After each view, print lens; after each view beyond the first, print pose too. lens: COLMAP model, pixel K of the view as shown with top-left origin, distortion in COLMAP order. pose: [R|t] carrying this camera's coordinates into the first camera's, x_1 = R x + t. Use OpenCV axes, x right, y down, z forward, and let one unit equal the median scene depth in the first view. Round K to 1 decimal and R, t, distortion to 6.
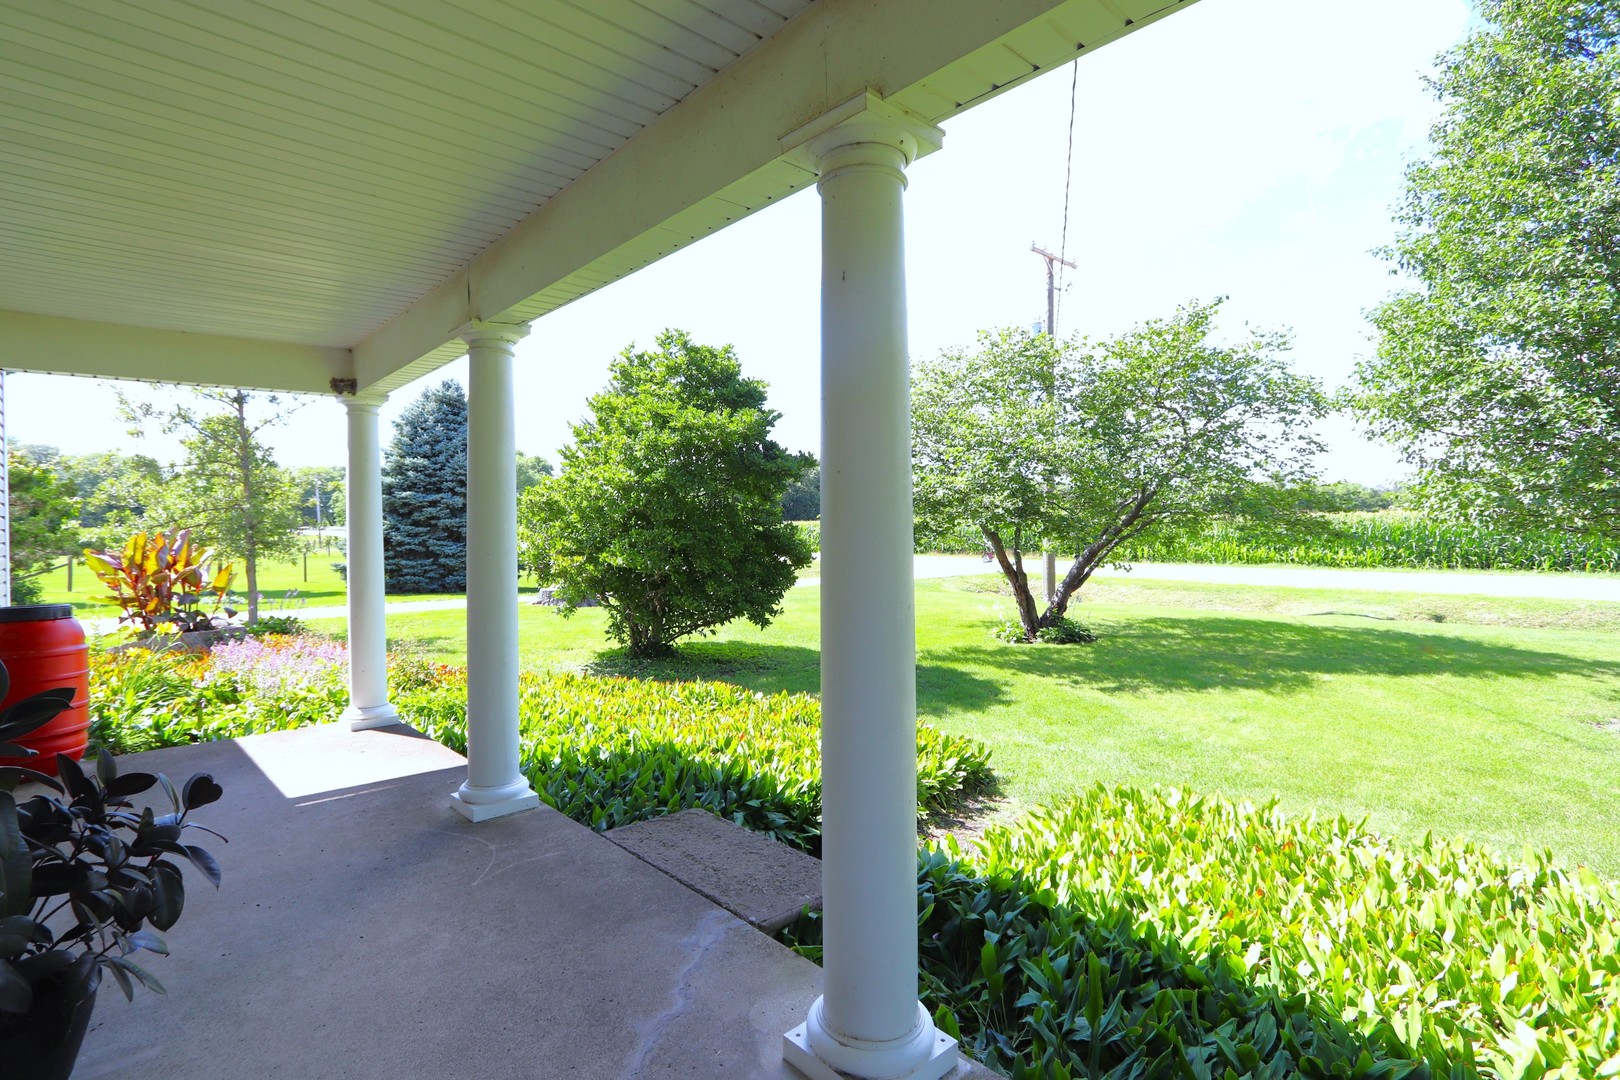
lens RADIAL K [[785.0, 0, 810.0], [0, 785.0, 540.0], [0, 0, 1]] dist [0.000042, 0.000508]
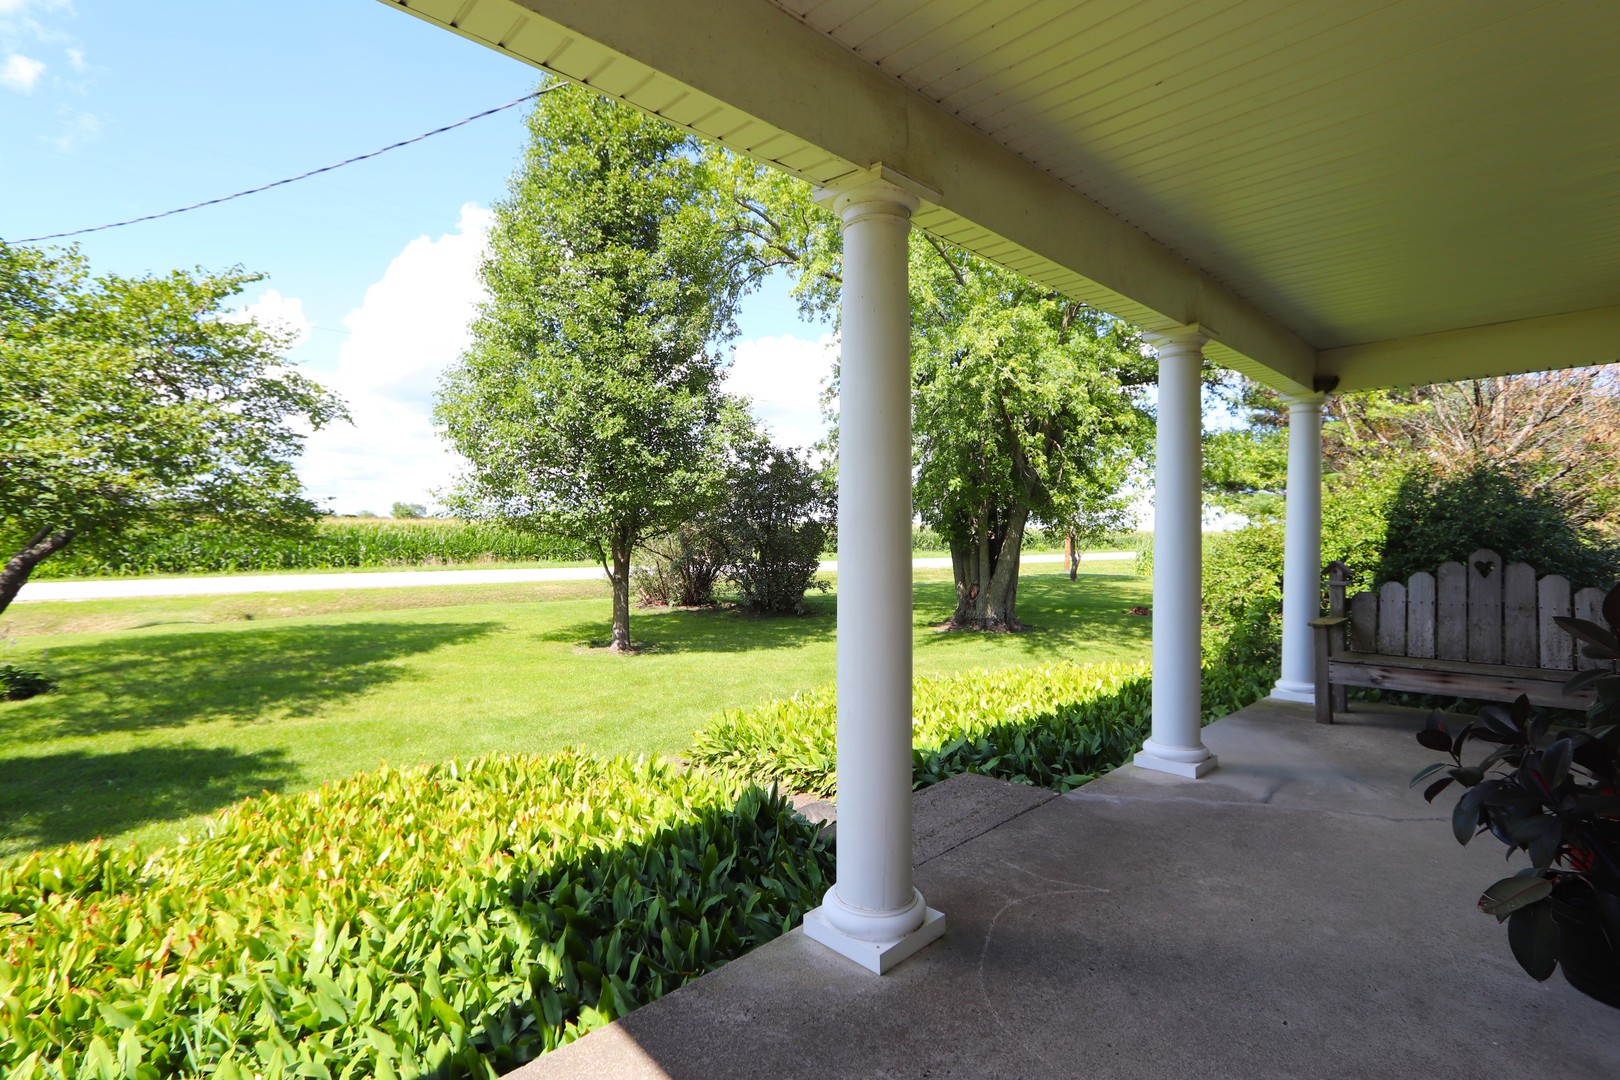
lens RADIAL K [[759.2, 0, 810.0], [0, 759.2, 540.0], [0, 0, 1]] dist [-0.000077, -0.000341]
pose [[-0.030690, -0.002338, 0.999526, -1.169159], [0.015897, 0.999870, 0.002827, 0.020879], [-0.999403, 0.015976, -0.030649, 1.229948]]
